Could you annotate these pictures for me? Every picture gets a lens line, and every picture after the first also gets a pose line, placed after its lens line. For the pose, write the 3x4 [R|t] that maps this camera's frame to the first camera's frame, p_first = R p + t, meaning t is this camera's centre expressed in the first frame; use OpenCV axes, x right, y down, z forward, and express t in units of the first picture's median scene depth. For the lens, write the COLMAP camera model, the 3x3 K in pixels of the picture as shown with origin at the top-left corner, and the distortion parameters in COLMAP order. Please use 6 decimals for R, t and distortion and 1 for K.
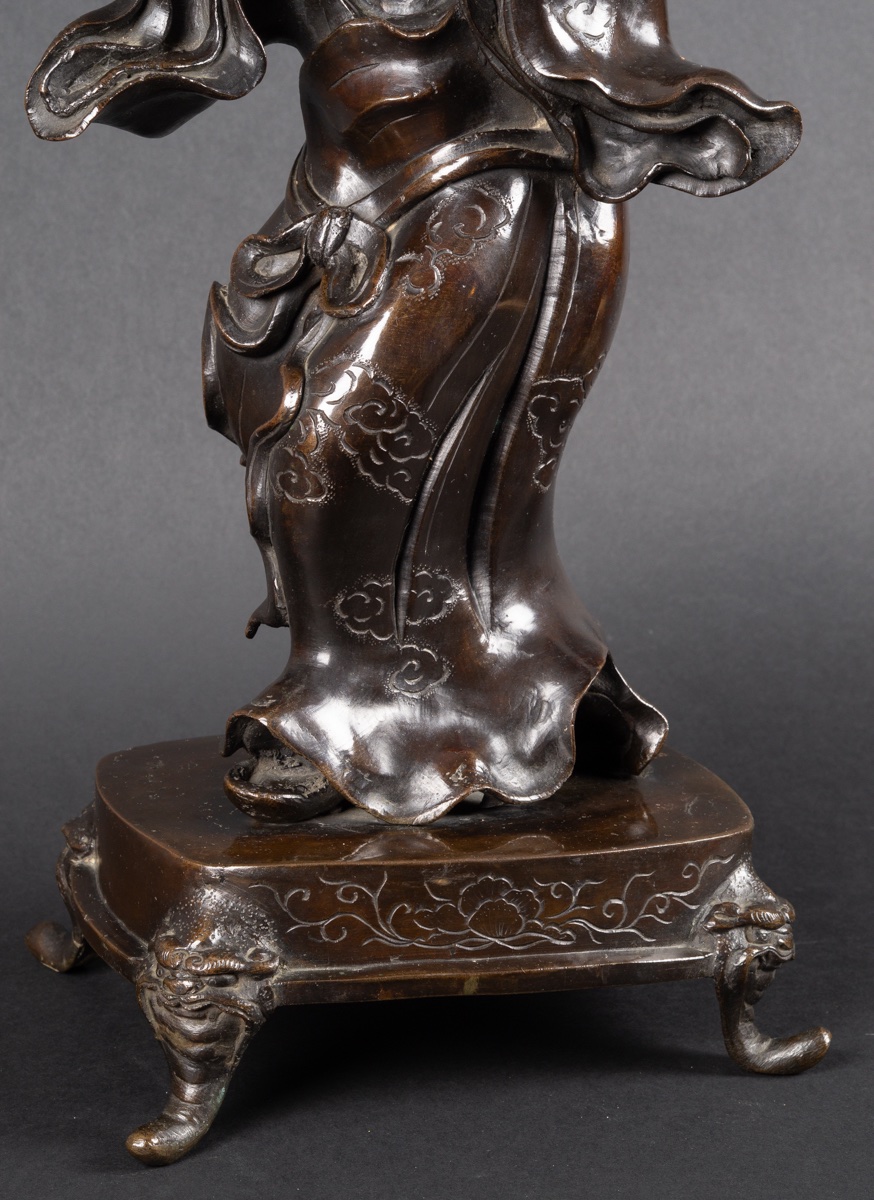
lens RADIAL K [[3192.5, 0, 448.3], [0, 3192.5, 601.8], [0, 0, 1]] dist [0.020779, 0.000000]
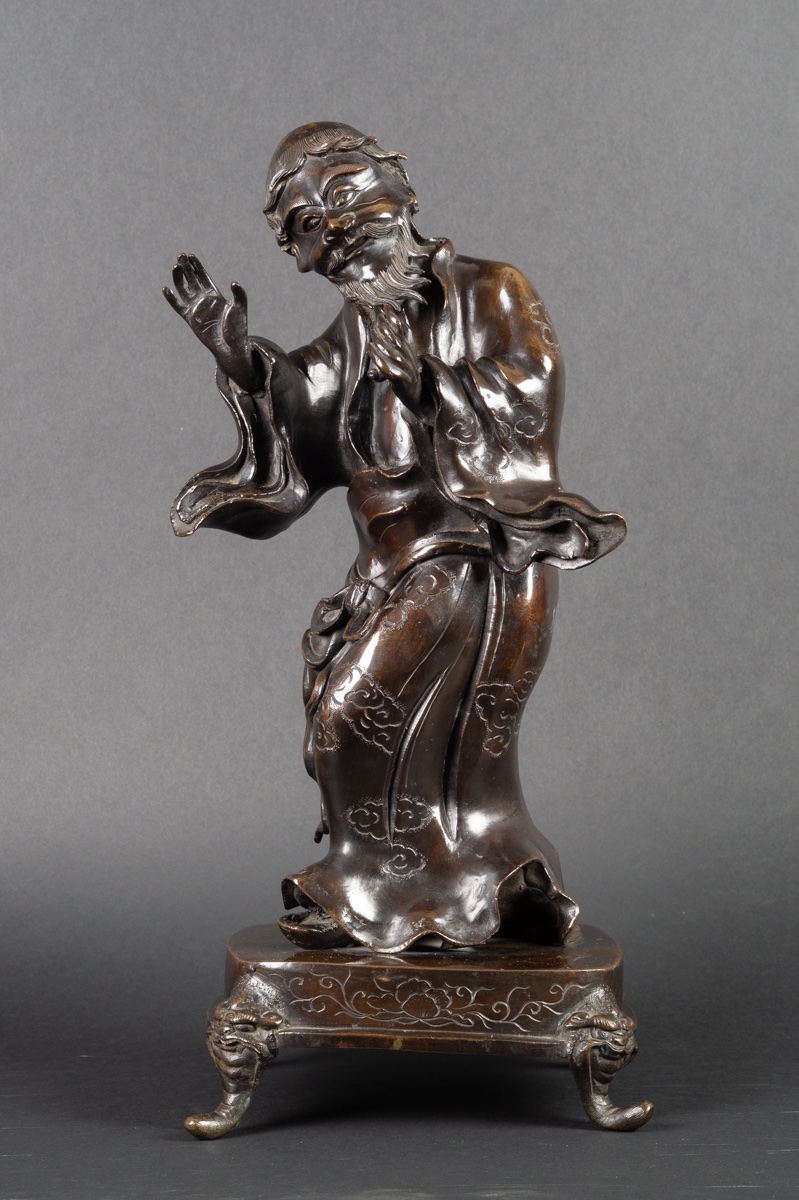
lens RADIAL K [[3162.7, 0, 419.7], [0, 3162.7, 570.7], [0, 0, 1]] dist [0.044975, 0.000000]
pose [[0.941283, -0.012061, -0.337403, 0.556839], [-0.056057, 0.979907, -0.191416, 0.189177], [0.332932, 0.199090, 0.921694, -0.525434]]
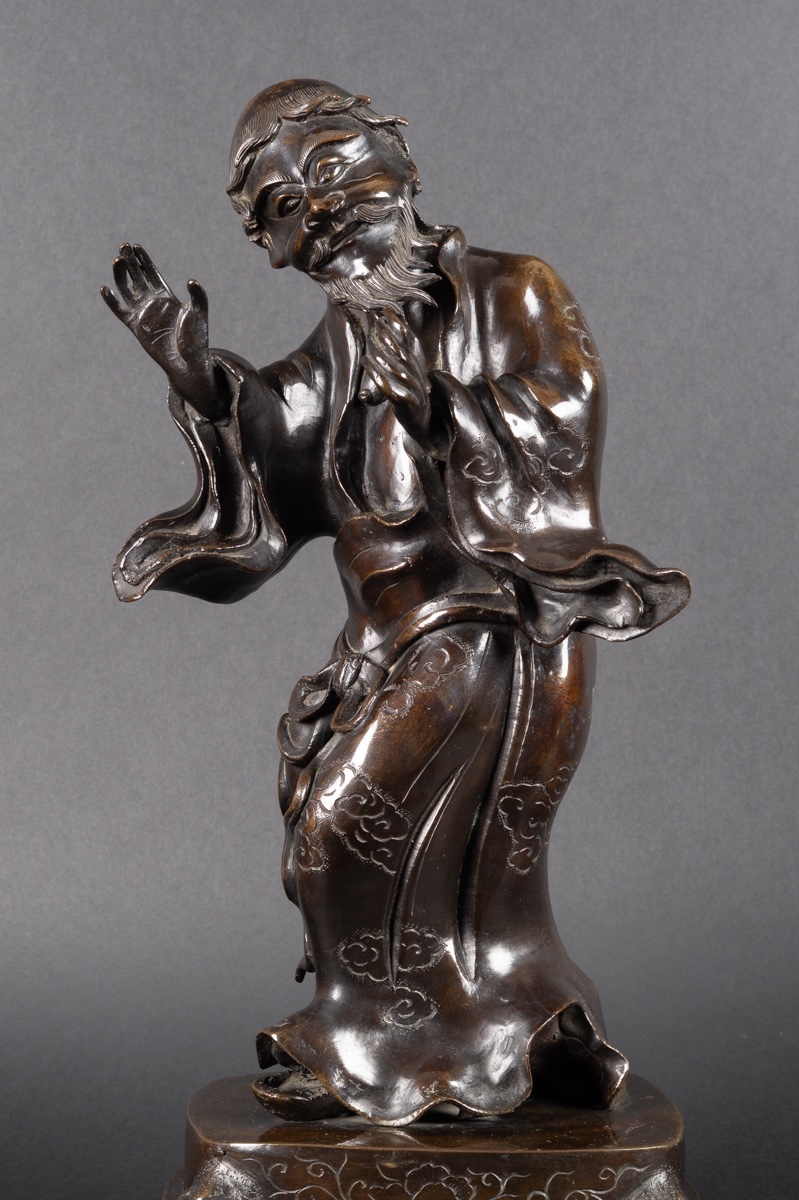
lens RADIAL K [[2927.1, 0, 404.5], [0, 2927.1, 601.6], [0, 0, 1]] dist [0.043414, 0.000000]
pose [[0.949999, -0.016723, -0.311803, 0.370140], [-0.044381, 0.981196, -0.187842, 0.085200], [0.309082, 0.192288, 0.931393, -0.142043]]
